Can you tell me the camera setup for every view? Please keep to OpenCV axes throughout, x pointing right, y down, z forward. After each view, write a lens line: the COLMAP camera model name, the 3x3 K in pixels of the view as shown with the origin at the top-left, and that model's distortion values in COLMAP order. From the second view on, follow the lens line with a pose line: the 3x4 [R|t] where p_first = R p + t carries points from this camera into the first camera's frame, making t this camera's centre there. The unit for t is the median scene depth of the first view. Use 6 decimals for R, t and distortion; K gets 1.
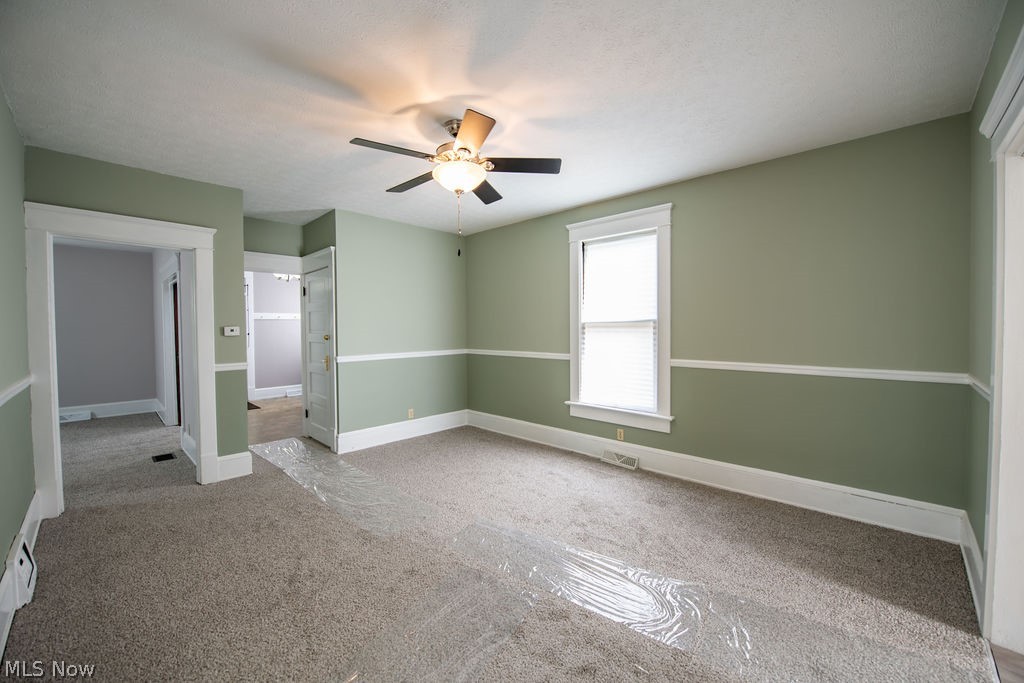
lens RADIAL K [[405.6, 0, 513.0], [0, 405.6, 337.7], [0, 0, 1]] dist [-0.020084, -0.000576]
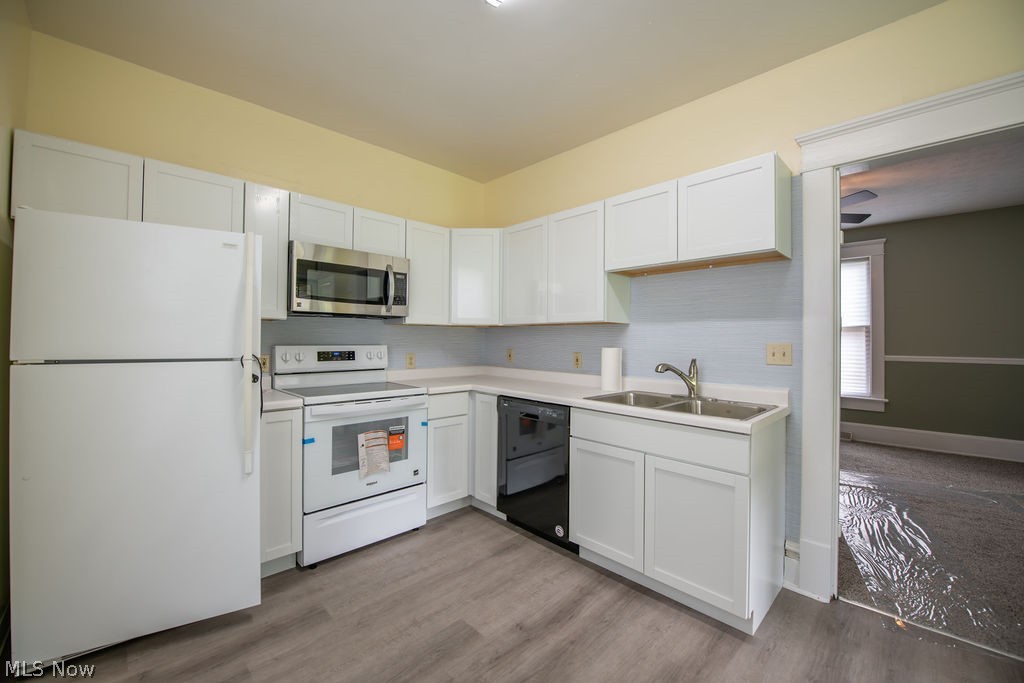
lens RADIAL K [[405.6, 0, 513.0], [0, 405.6, 337.7], [0, 0, 1]] dist [-0.020084, -0.000576]
pose [[0.999420, 0.014007, -0.031034, -0.721850], [-0.015084, 0.999283, -0.034728, 0.053902], [0.030525, 0.035176, 0.998915, -0.313411]]
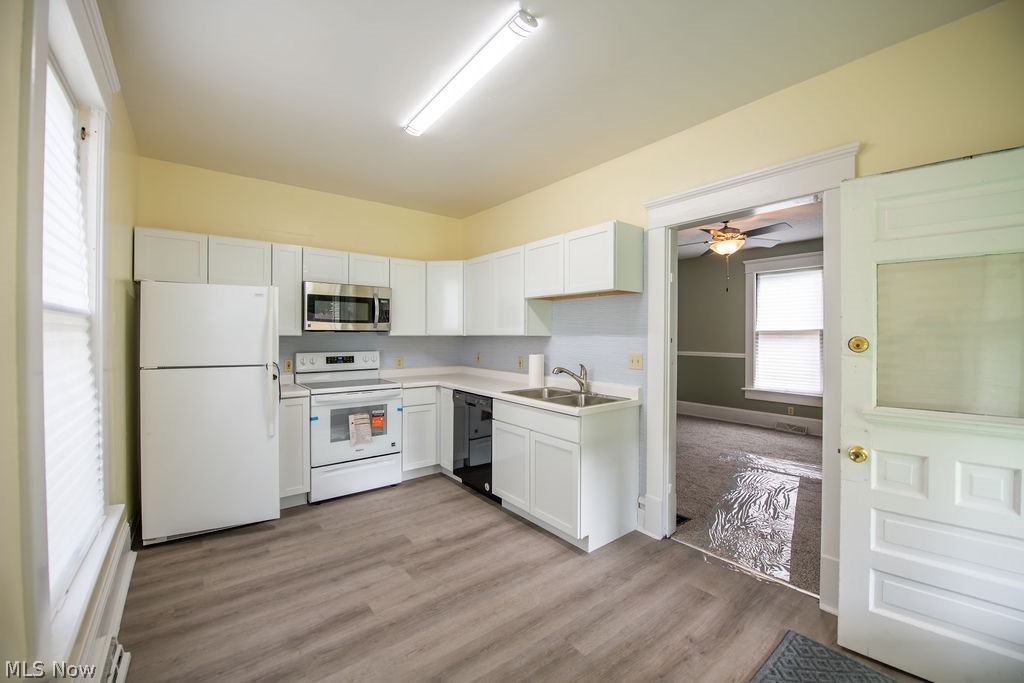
lens RADIAL K [[405.6, 0, 513.0], [0, 405.6, 337.7], [0, 0, 1]] dist [-0.020084, -0.000576]
pose [[0.991339, 0.010646, -0.130895, -0.518581], [-0.013534, 0.999684, -0.021194, 0.028510], [0.130628, 0.022782, 0.991170, -0.520997]]
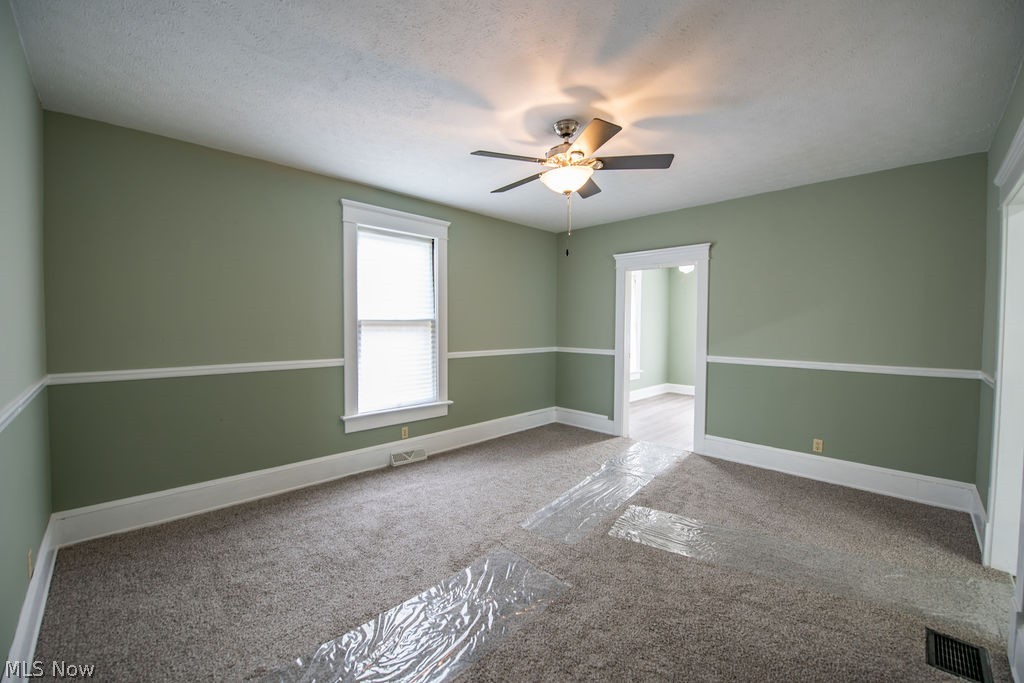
lens RADIAL K [[405.6, 0, 513.0], [0, 405.6, 337.7], [0, 0, 1]] dist [-0.020084, -0.000576]
pose [[0.020012, -0.022516, 0.999546, -0.736441], [0.020644, 0.999543, 0.022103, -0.012771], [-0.999587, 0.020193, 0.020467, 0.716339]]
